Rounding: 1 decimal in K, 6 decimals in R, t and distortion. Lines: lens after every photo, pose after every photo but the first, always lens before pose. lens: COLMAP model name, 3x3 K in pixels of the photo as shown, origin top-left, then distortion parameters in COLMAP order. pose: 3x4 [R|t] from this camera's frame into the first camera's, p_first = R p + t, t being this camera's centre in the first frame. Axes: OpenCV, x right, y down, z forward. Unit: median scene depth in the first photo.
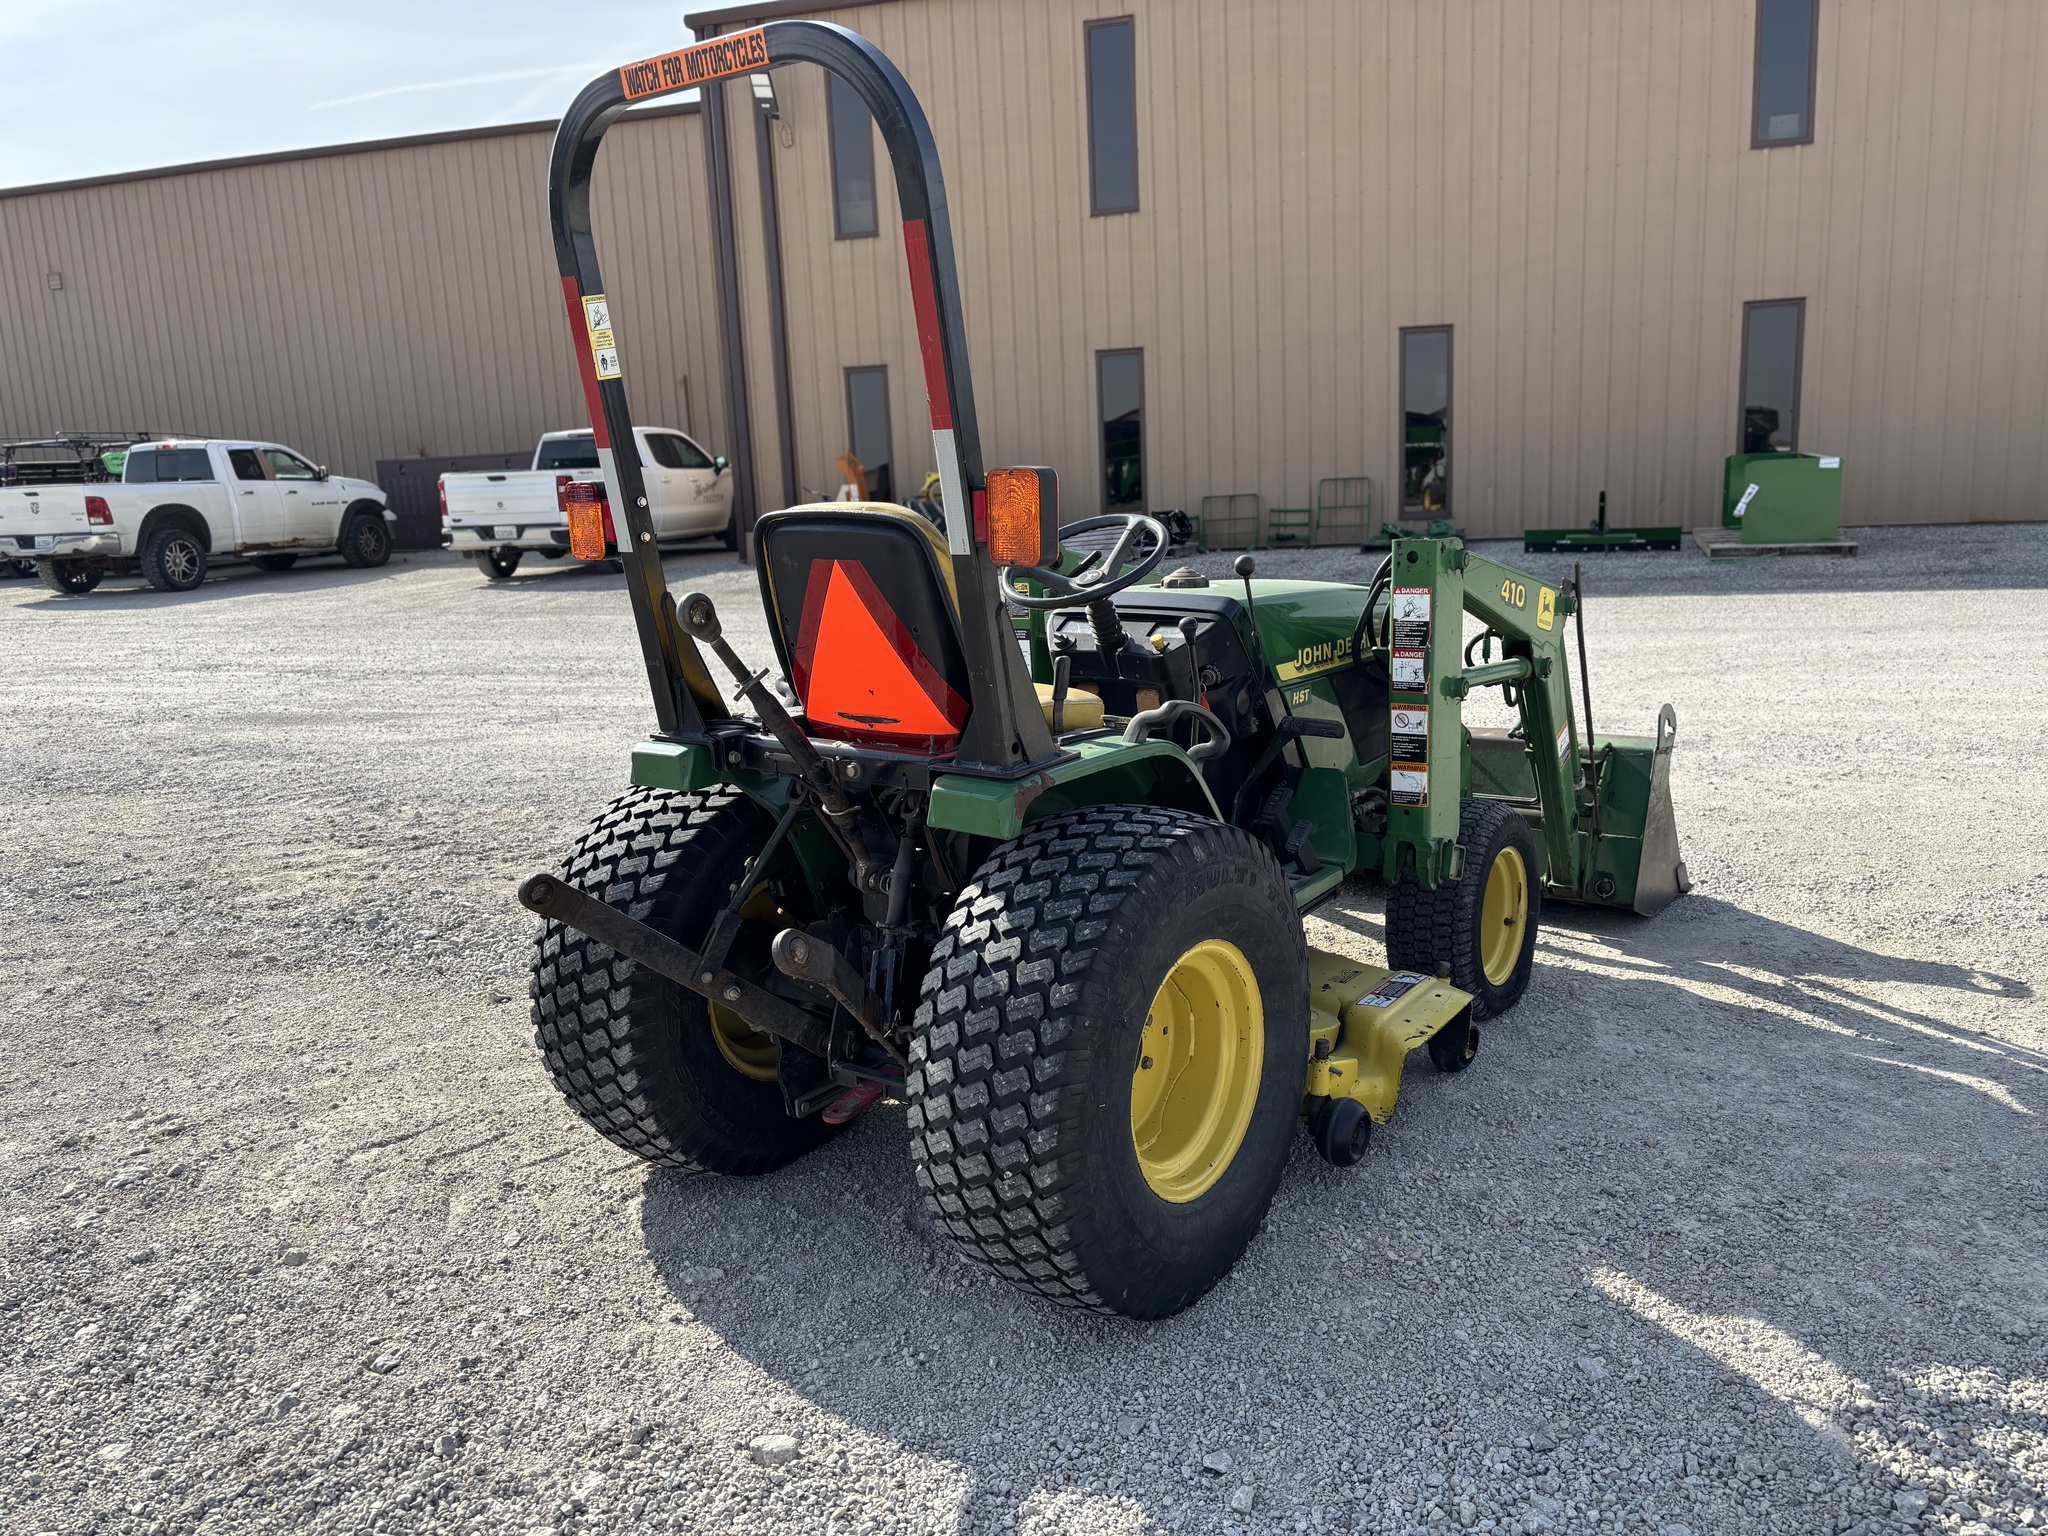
lens RADIAL K [[1534.3, 0, 1019.4], [0, 1534.3, 763.5], [0, 0, 1]] dist [0.049704, -0.061960]
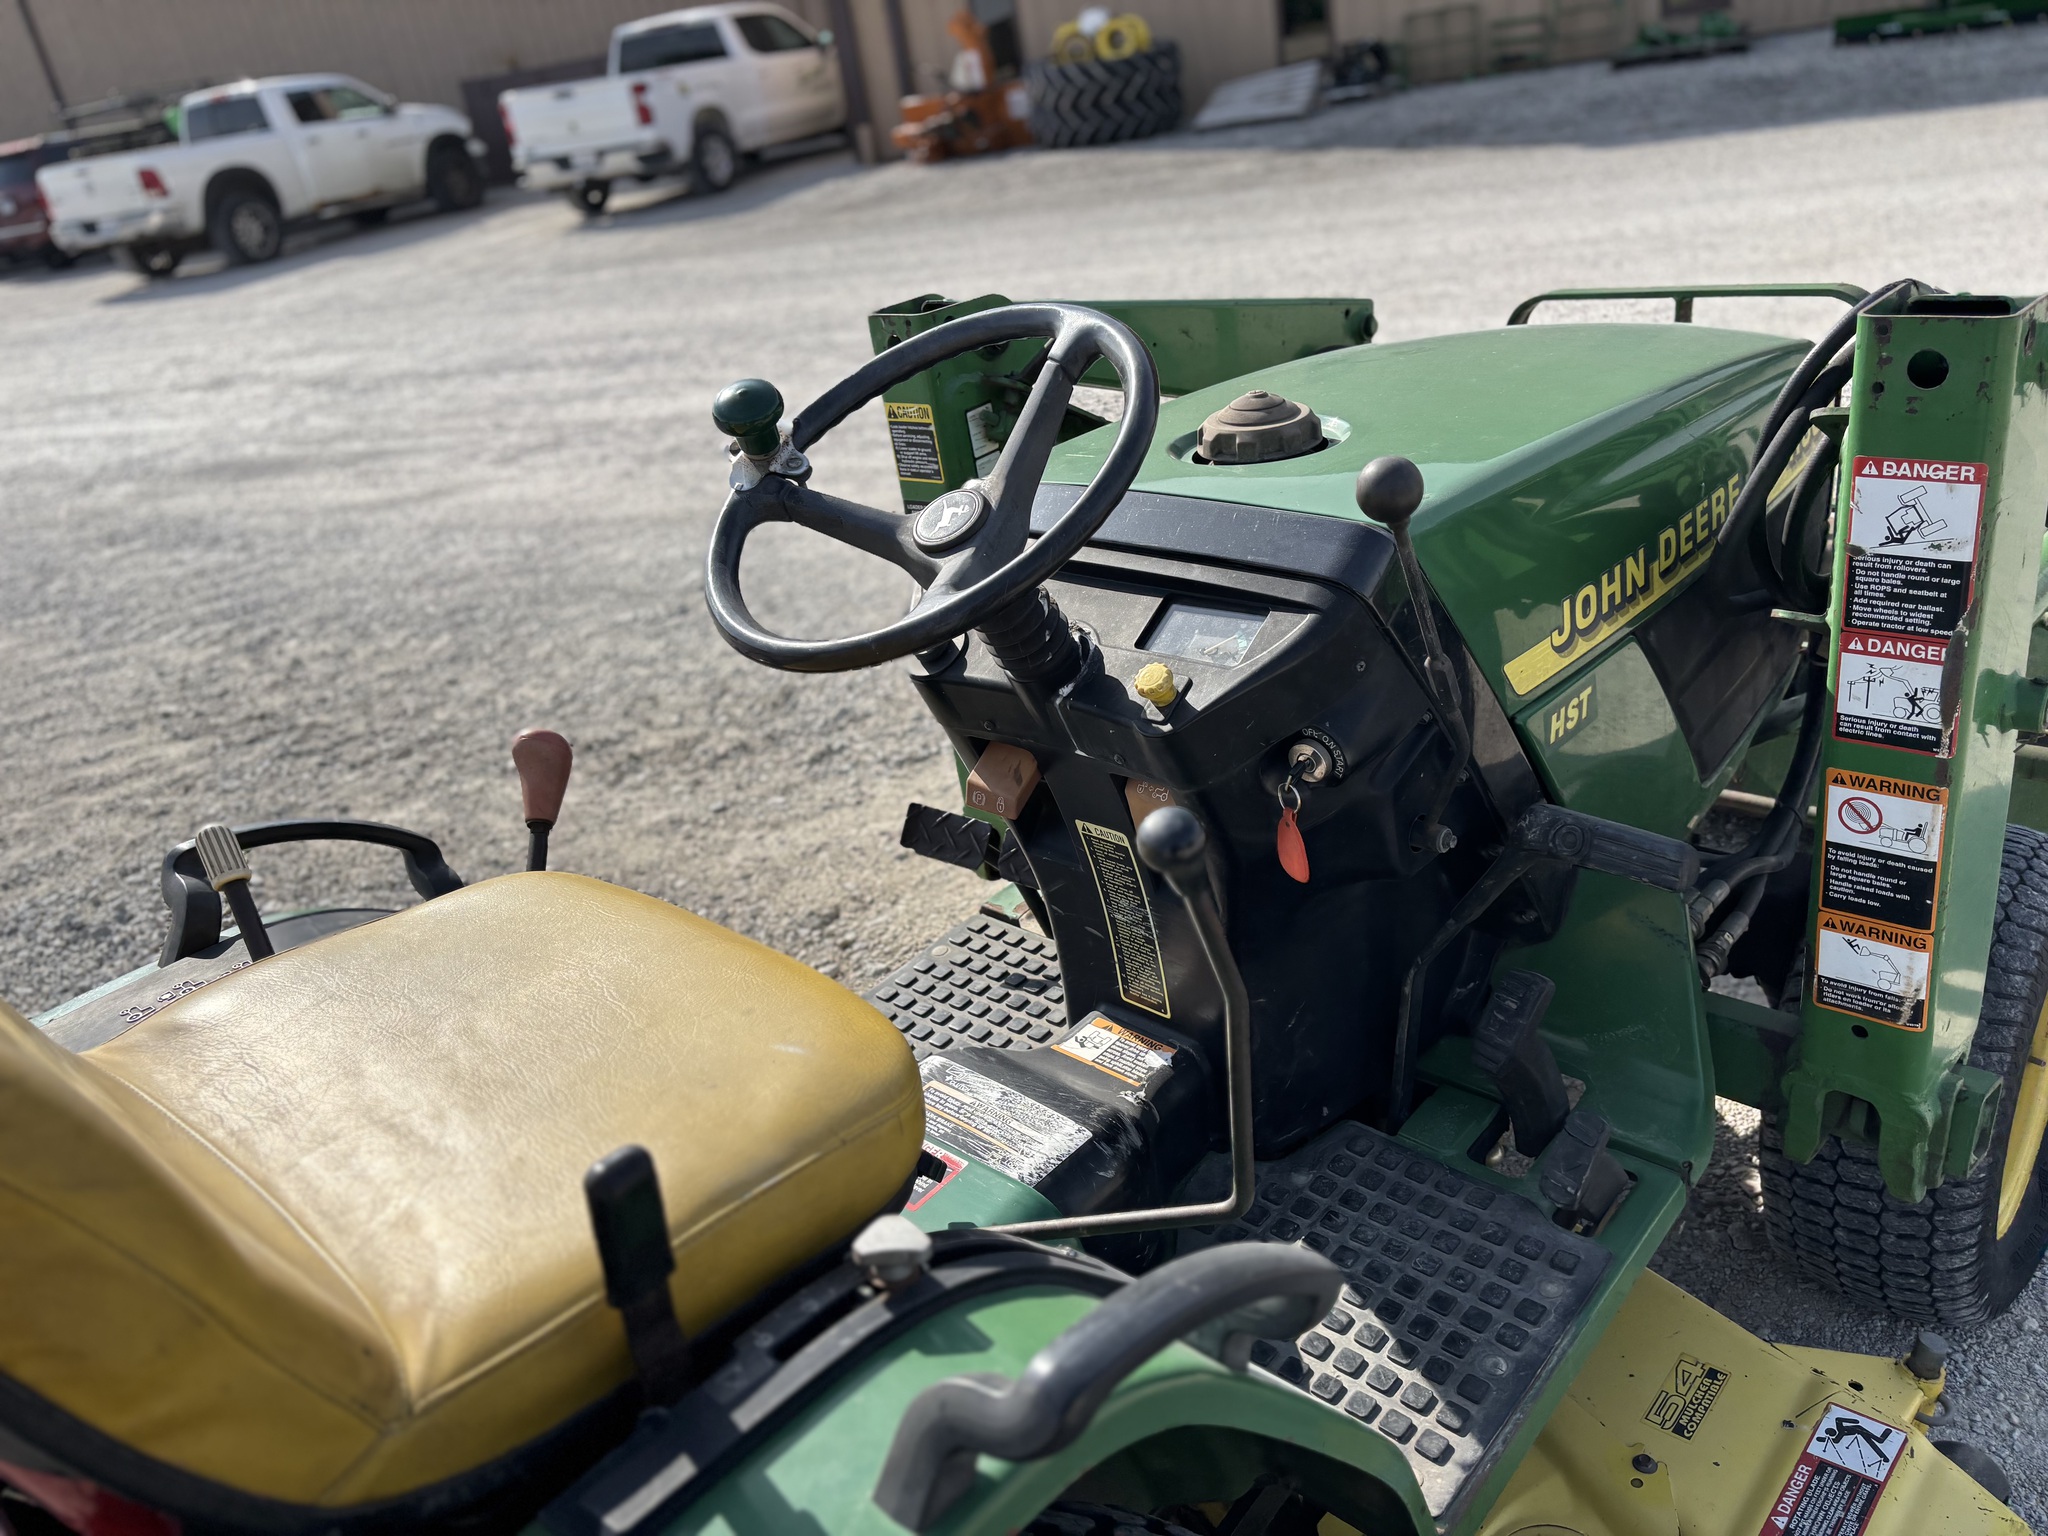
lens RADIAL K [[1548.2, 0, 1036.3], [0, 1548.2, 749.5], [0, 0, 1]] dist [0.071919, -0.090117]
pose [[0.989244, -0.059030, -0.133837, 0.017335], [0.090923, 0.964873, 0.246481, -0.024603], [0.114586, -0.255999, 0.959862, 0.101669]]
